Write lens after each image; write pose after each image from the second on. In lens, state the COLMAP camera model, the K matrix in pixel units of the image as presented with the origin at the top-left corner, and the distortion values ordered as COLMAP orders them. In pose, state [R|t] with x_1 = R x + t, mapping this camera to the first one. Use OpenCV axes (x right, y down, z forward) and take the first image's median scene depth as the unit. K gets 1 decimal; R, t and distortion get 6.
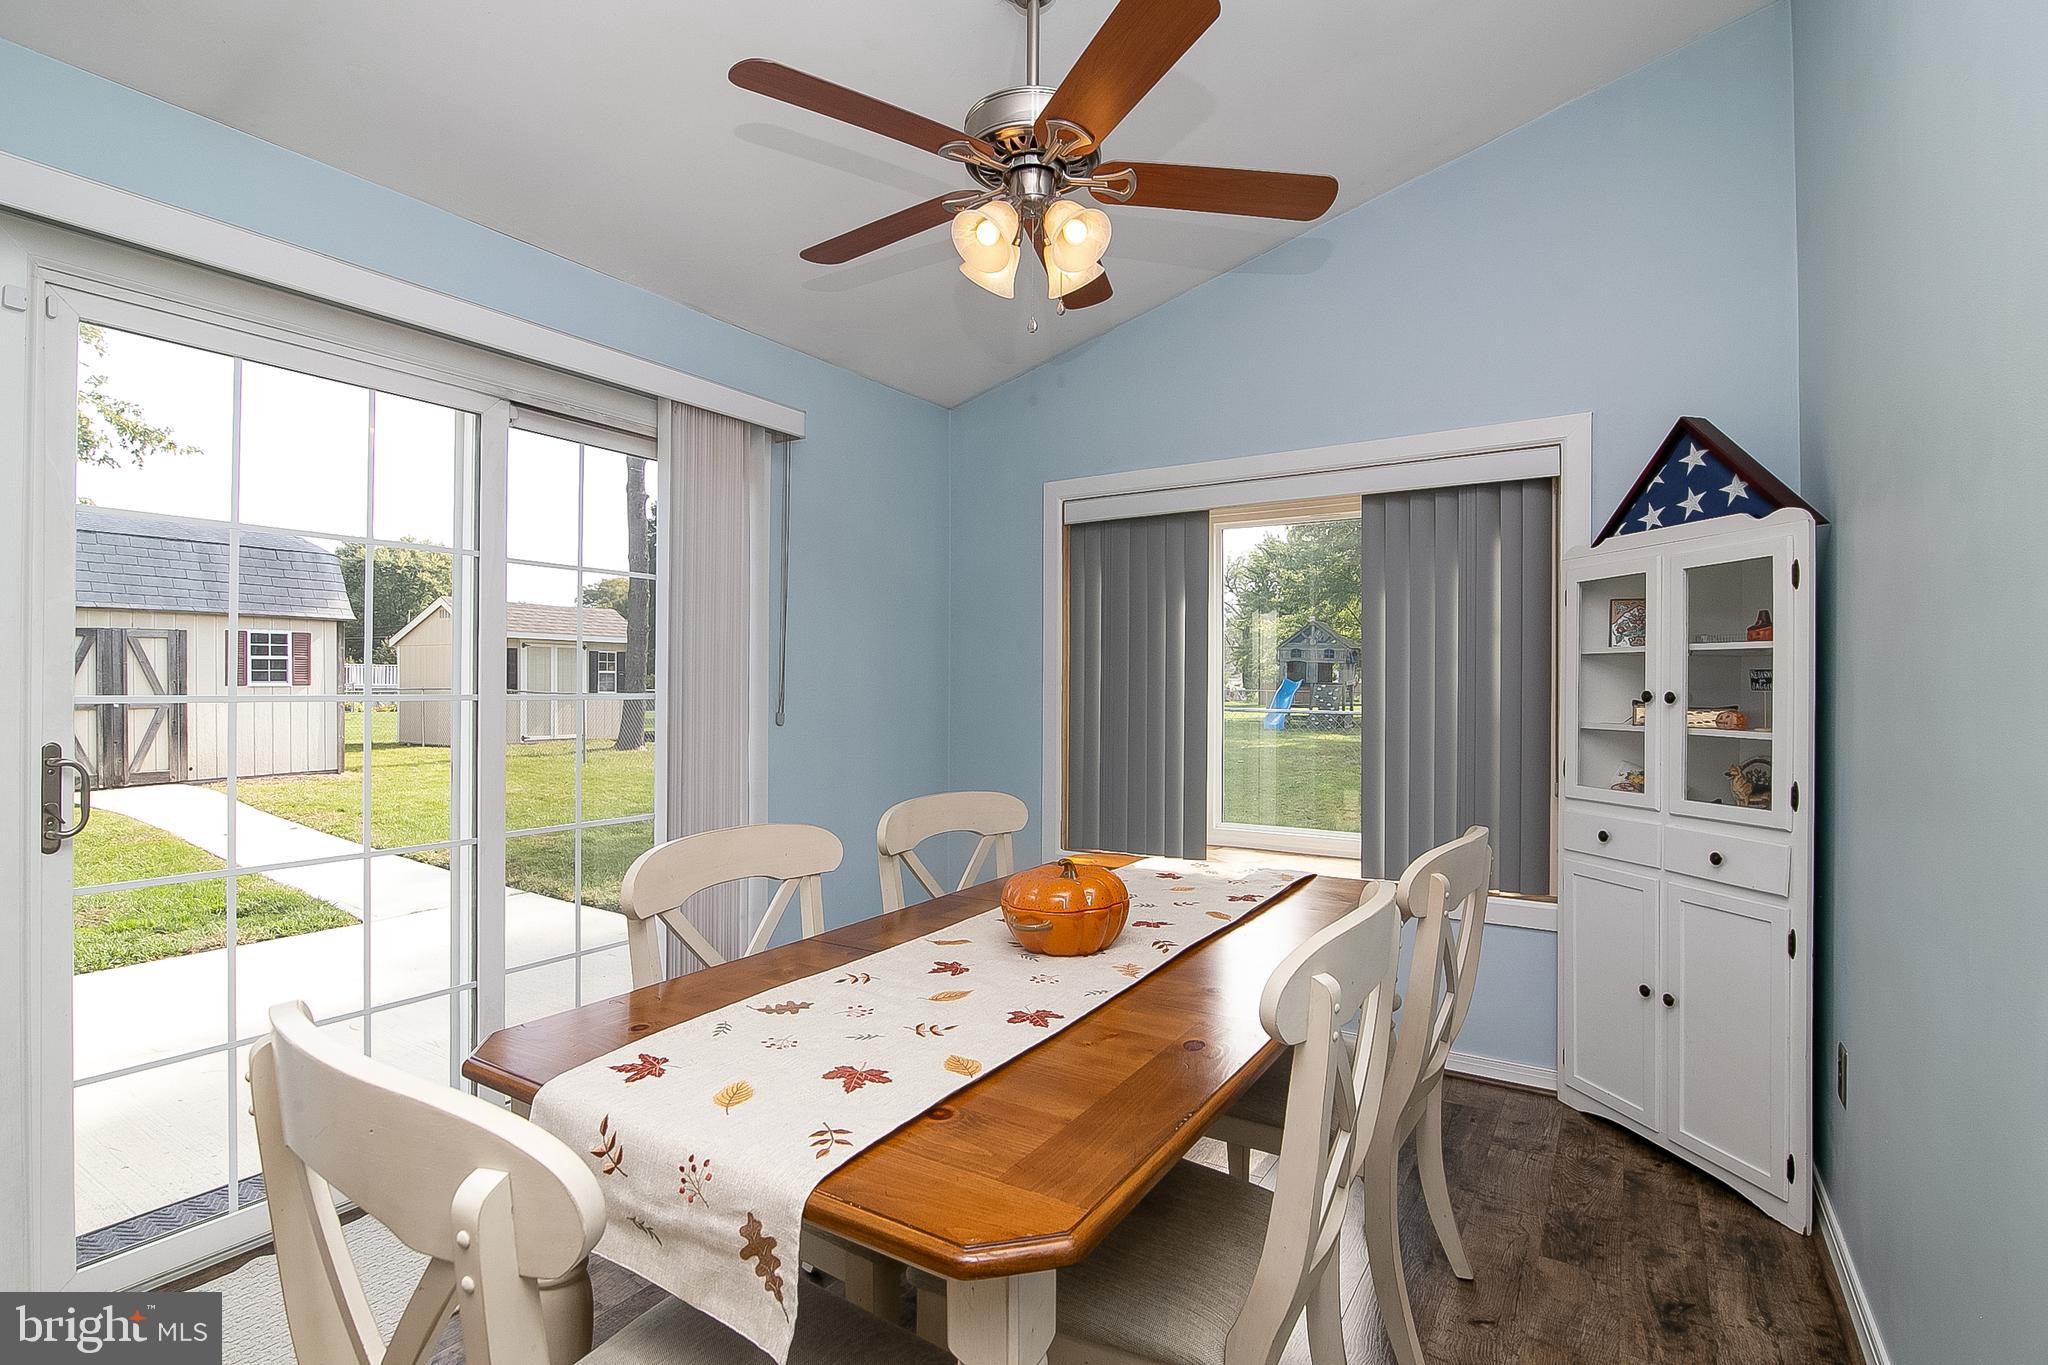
lens RADIAL K [[954.8, 0, 1024.0], [0, 954.8, 682.5], [0, 0, 1]] dist [-0.018601, 0.000200]
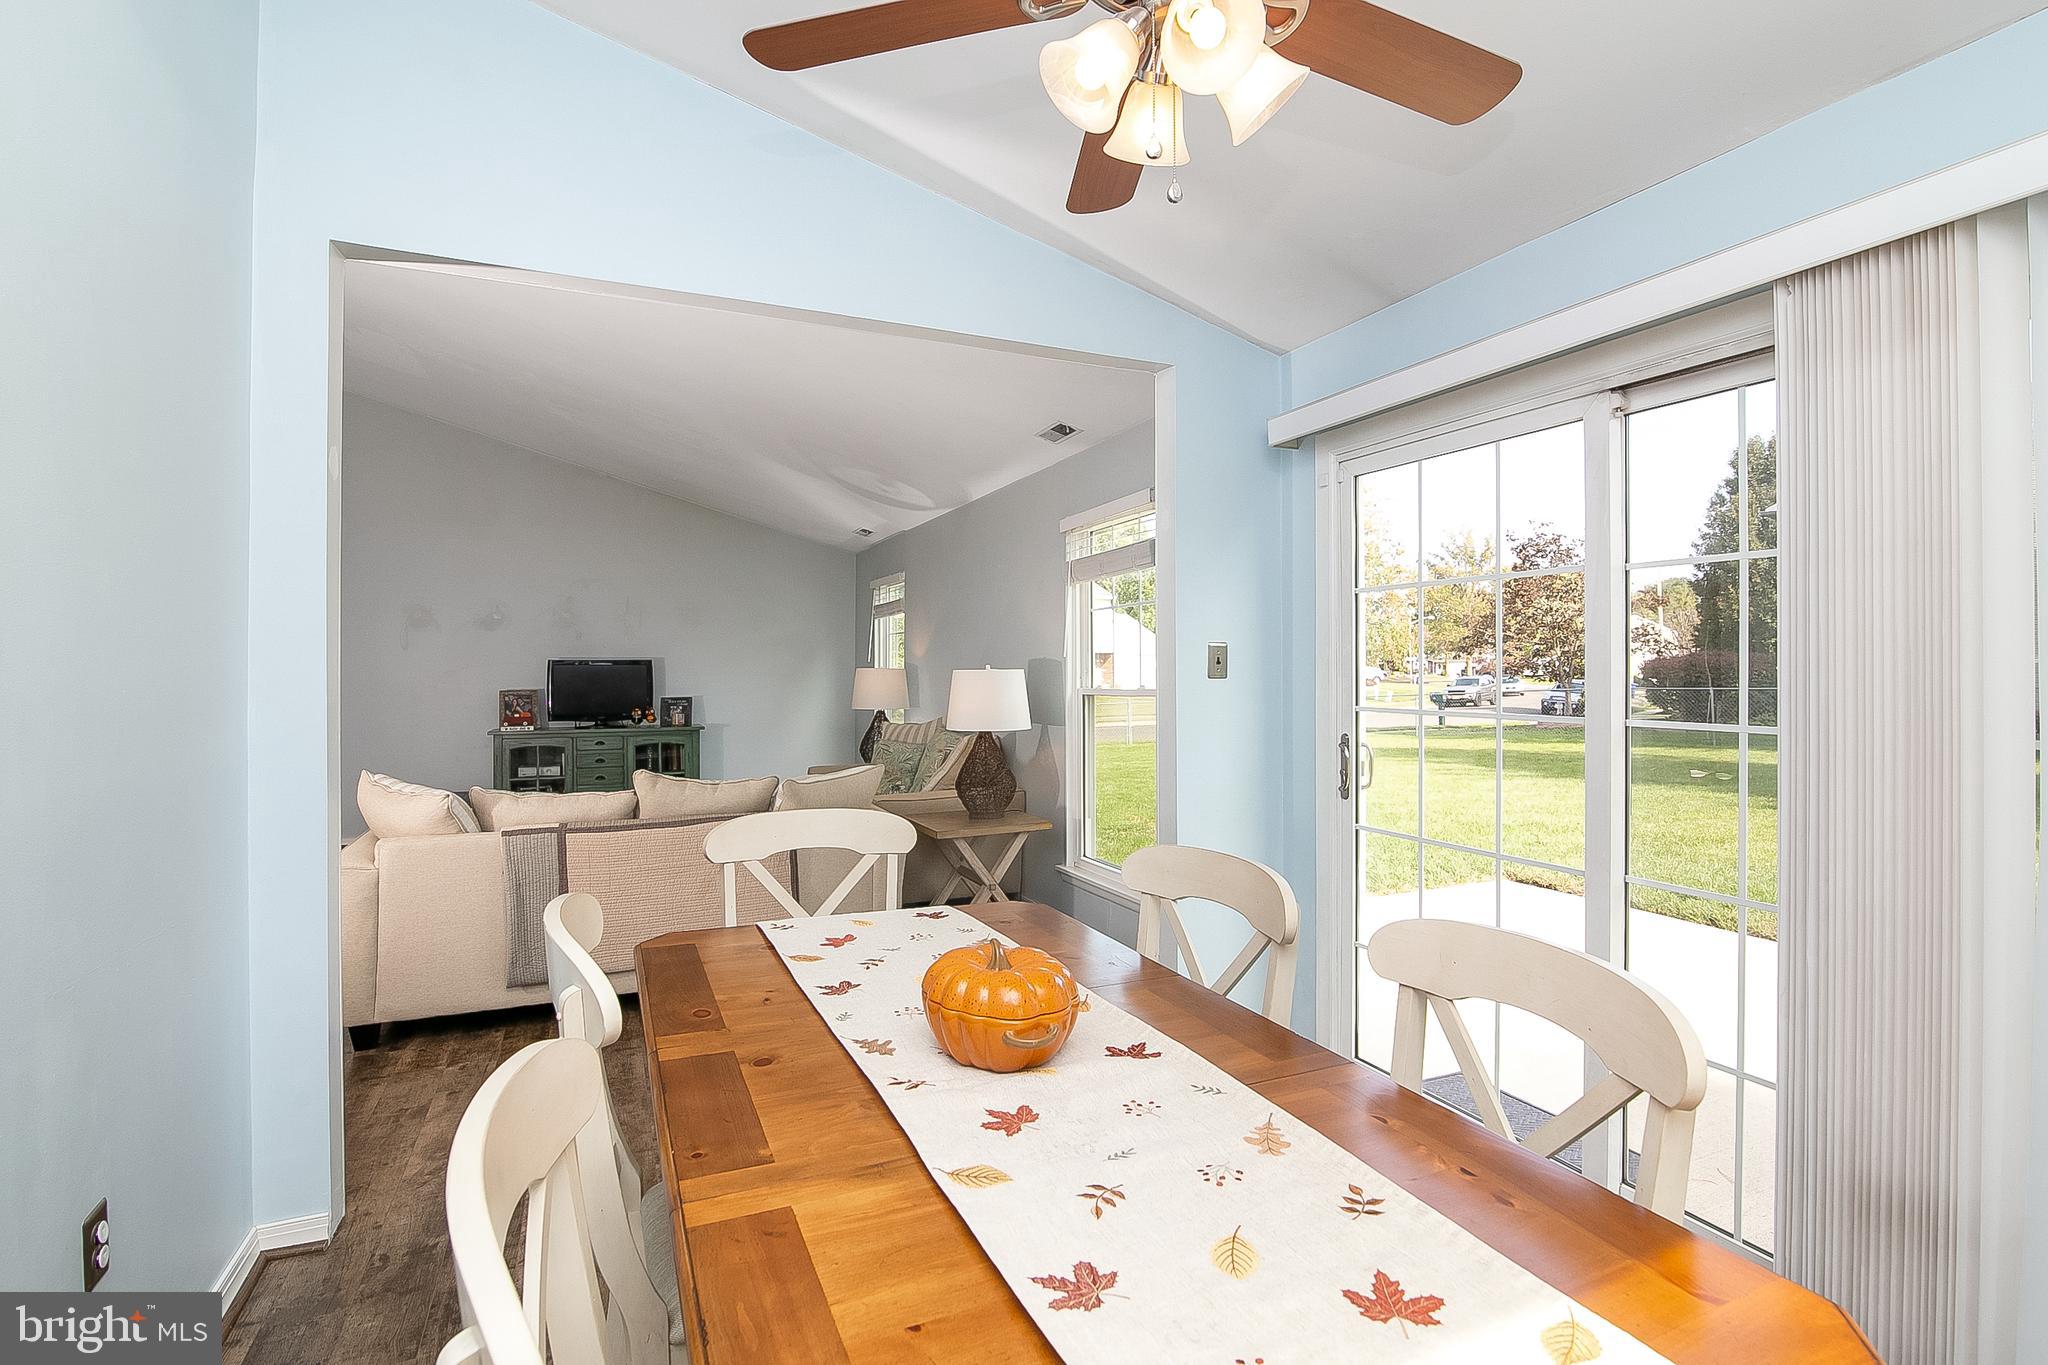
lens RADIAL K [[946.2, 0, 1024.0], [0, 946.2, 682.5], [0, 0, 1]] dist [-0.019813, -0.000318]
pose [[-0.559359, 0.013102, -0.828822, 0.499225], [0.004003, 0.999906, 0.013106, -0.060048], [0.828916, 0.004013, -0.559359, 1.189150]]
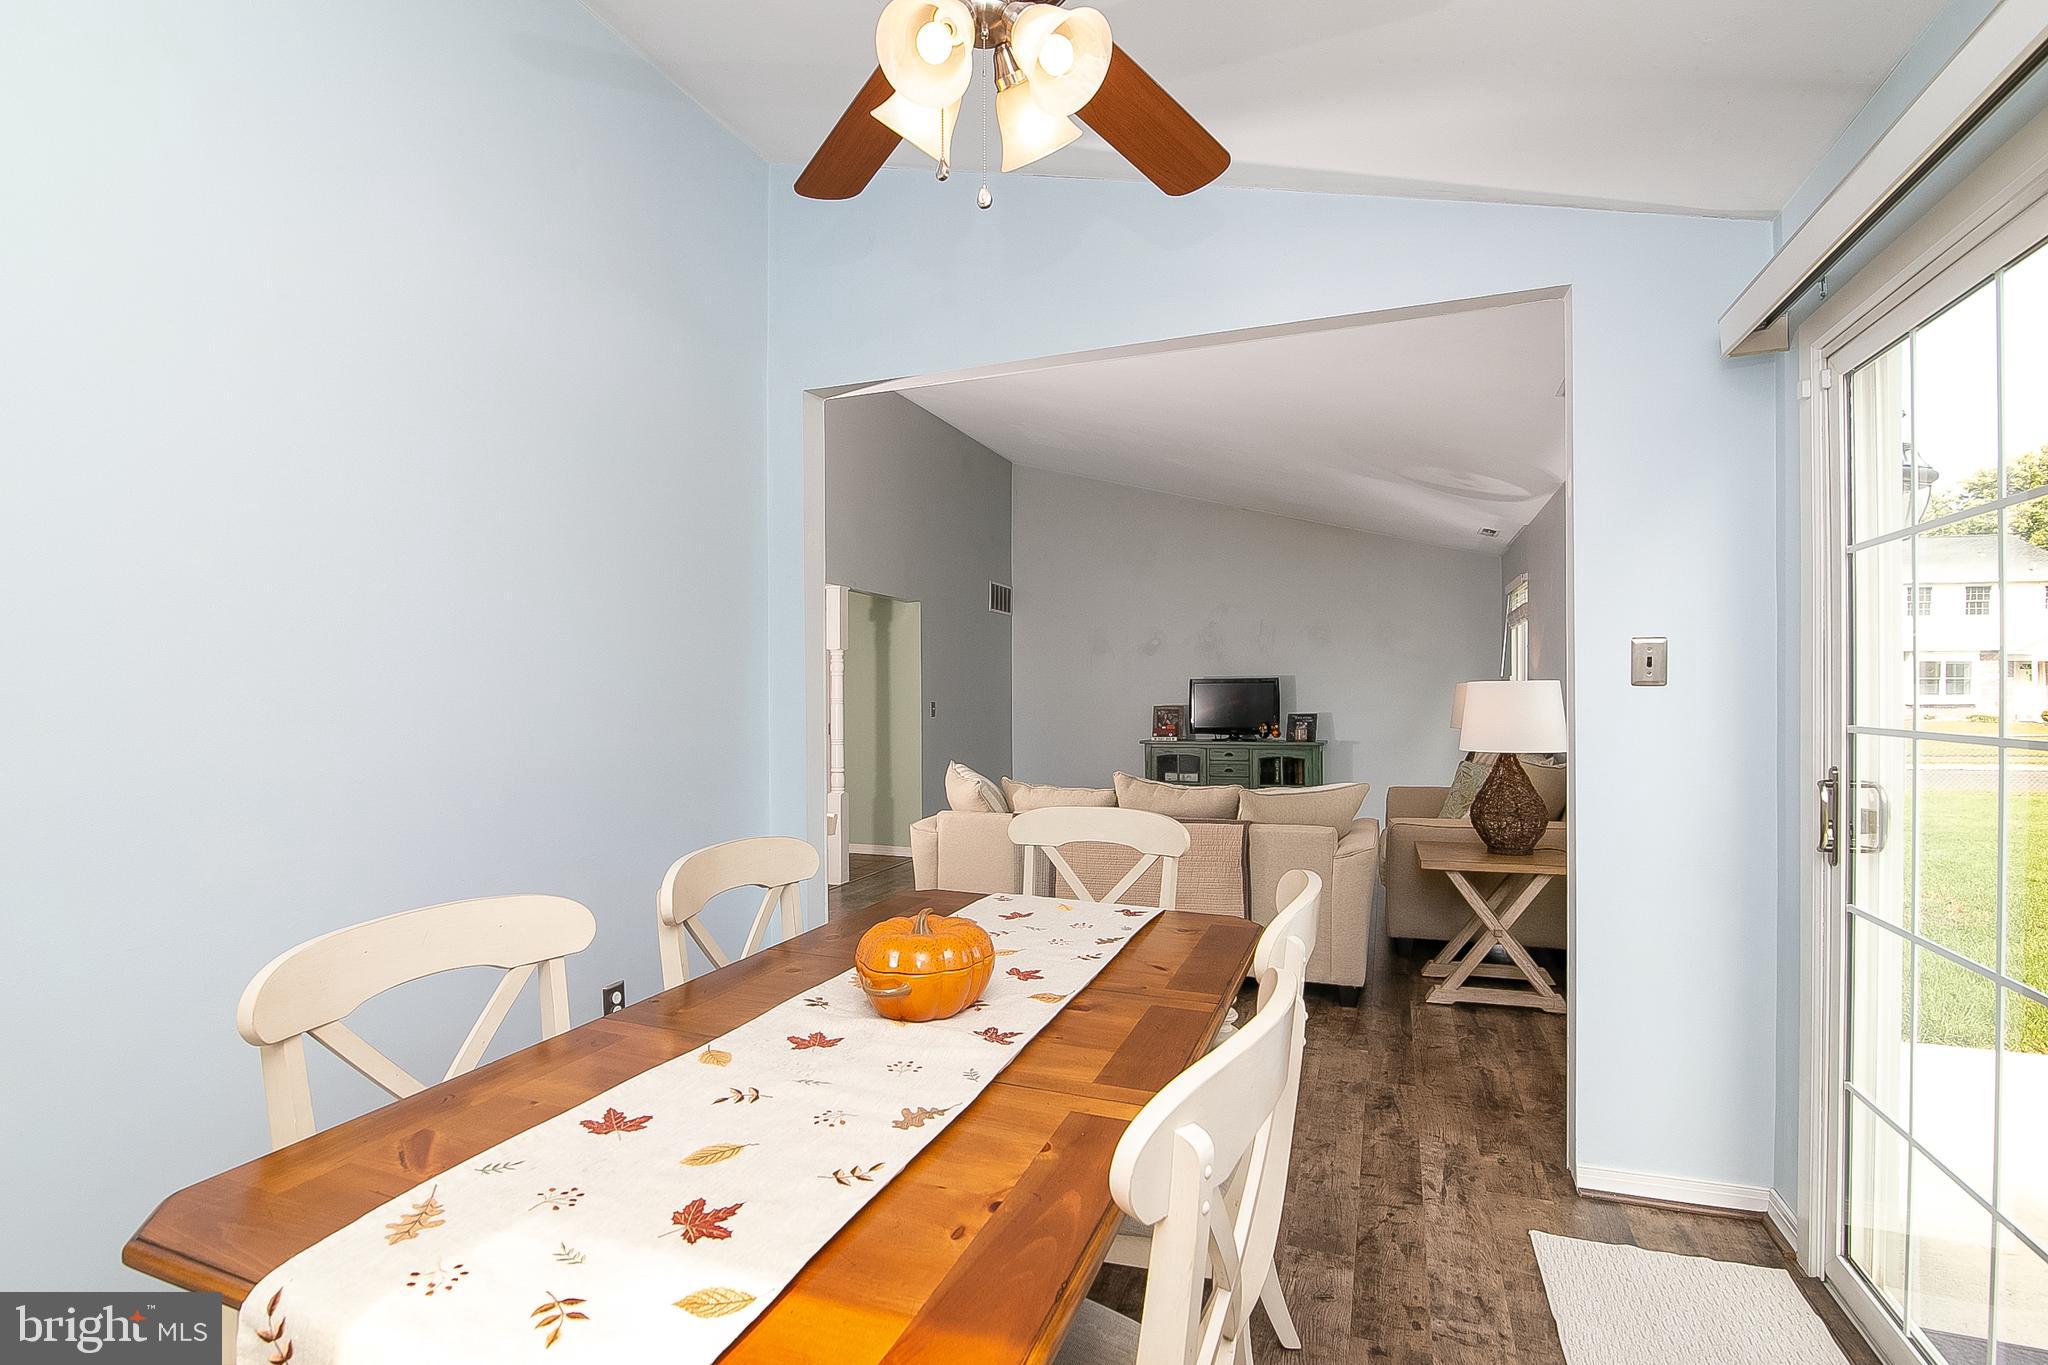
lens RADIAL K [[951.6, 0, 1025.1], [0, 951.6, 708.7], [0, 0, 1]] dist [-0.014678, 0.000044]
pose [[-0.983342, 0.011501, -0.181403, -0.182043], [0.009334, 0.999875, 0.012798, -0.031154], [0.181528, 0.010891, -0.983325, 1.720584]]
